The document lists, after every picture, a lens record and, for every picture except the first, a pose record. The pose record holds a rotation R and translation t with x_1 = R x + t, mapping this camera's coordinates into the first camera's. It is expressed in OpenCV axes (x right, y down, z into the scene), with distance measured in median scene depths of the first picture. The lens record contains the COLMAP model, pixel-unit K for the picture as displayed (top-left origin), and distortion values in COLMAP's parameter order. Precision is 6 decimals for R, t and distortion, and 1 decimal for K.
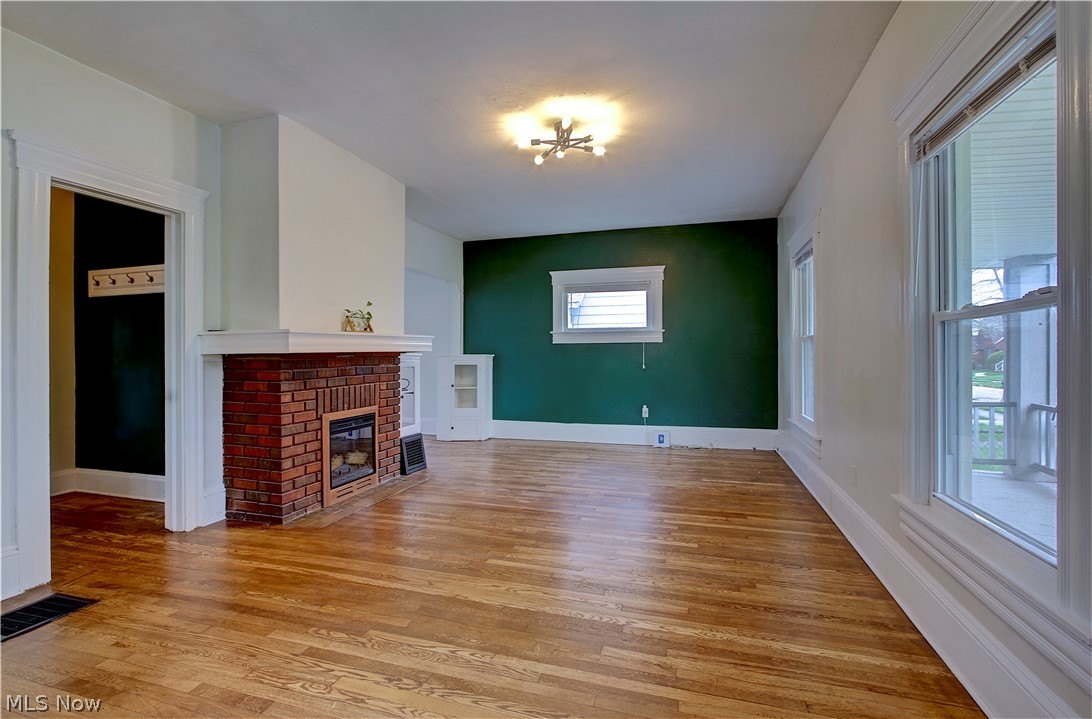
lens RADIAL K [[511.9, 0, 544.4], [0, 511.9, 356.6], [0, 0, 1]] dist [-0.016374, 0.000259]
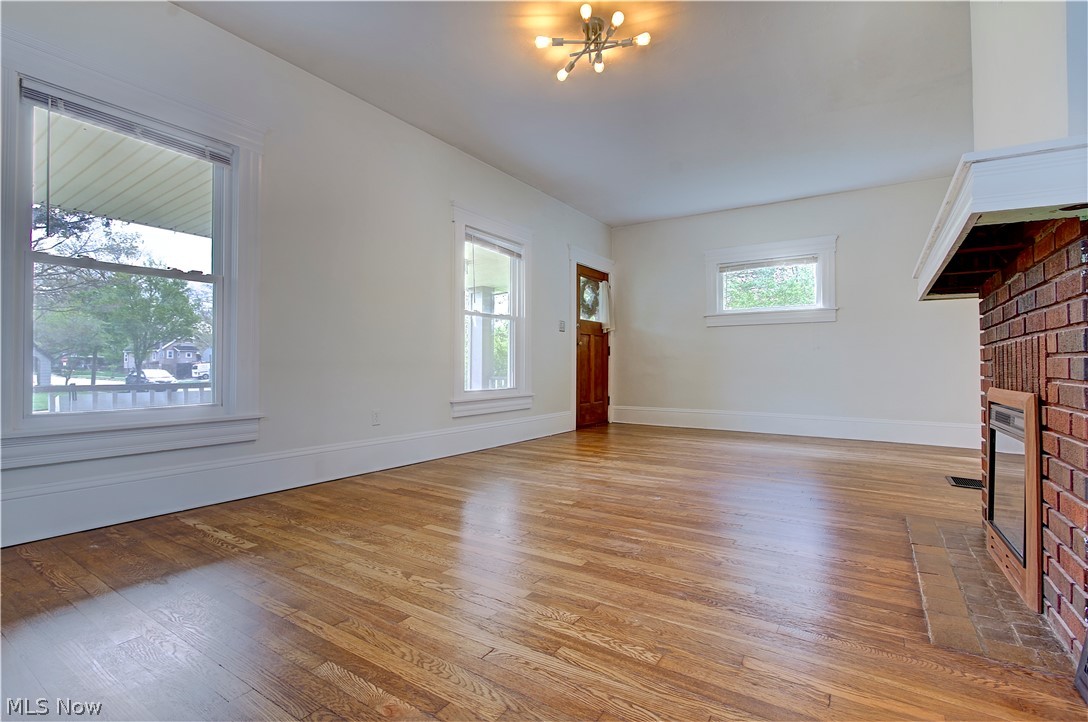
lens RADIAL K [[510.1, 0, 541.7], [0, 510.1, 361.5], [0, 0, 1]] dist [-0.016374, 0.000259]
pose [[-0.956418, -0.001451, 0.291997, -0.104352], [-0.002145, 0.999996, -0.002057, 0.079430], [-0.291993, -0.002593, -0.956417, 1.593975]]
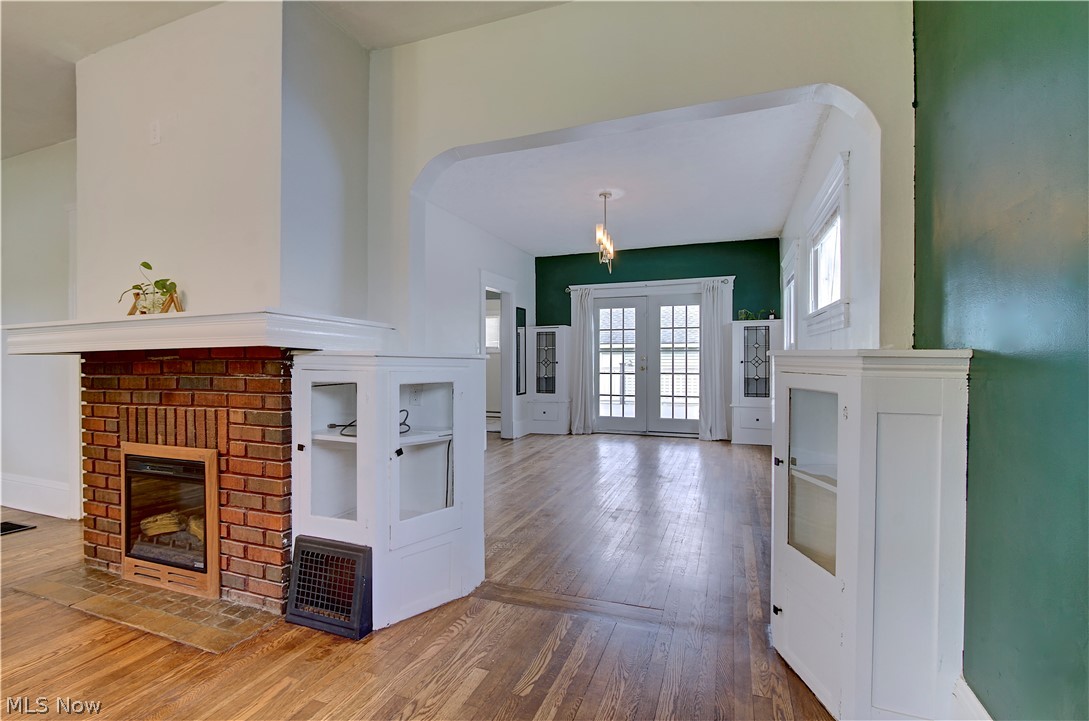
lens RADIAL K [[510.5, 0, 536.6], [0, 510.5, 363.2], [0, 0, 1]] dist [-0.016374, 0.000259]
pose [[-0.085616, 0.010501, -0.996273, 0.184493], [-0.001458, 0.999942, 0.010665, -0.001414], [0.996327, 0.002366, -0.085596, 1.507864]]
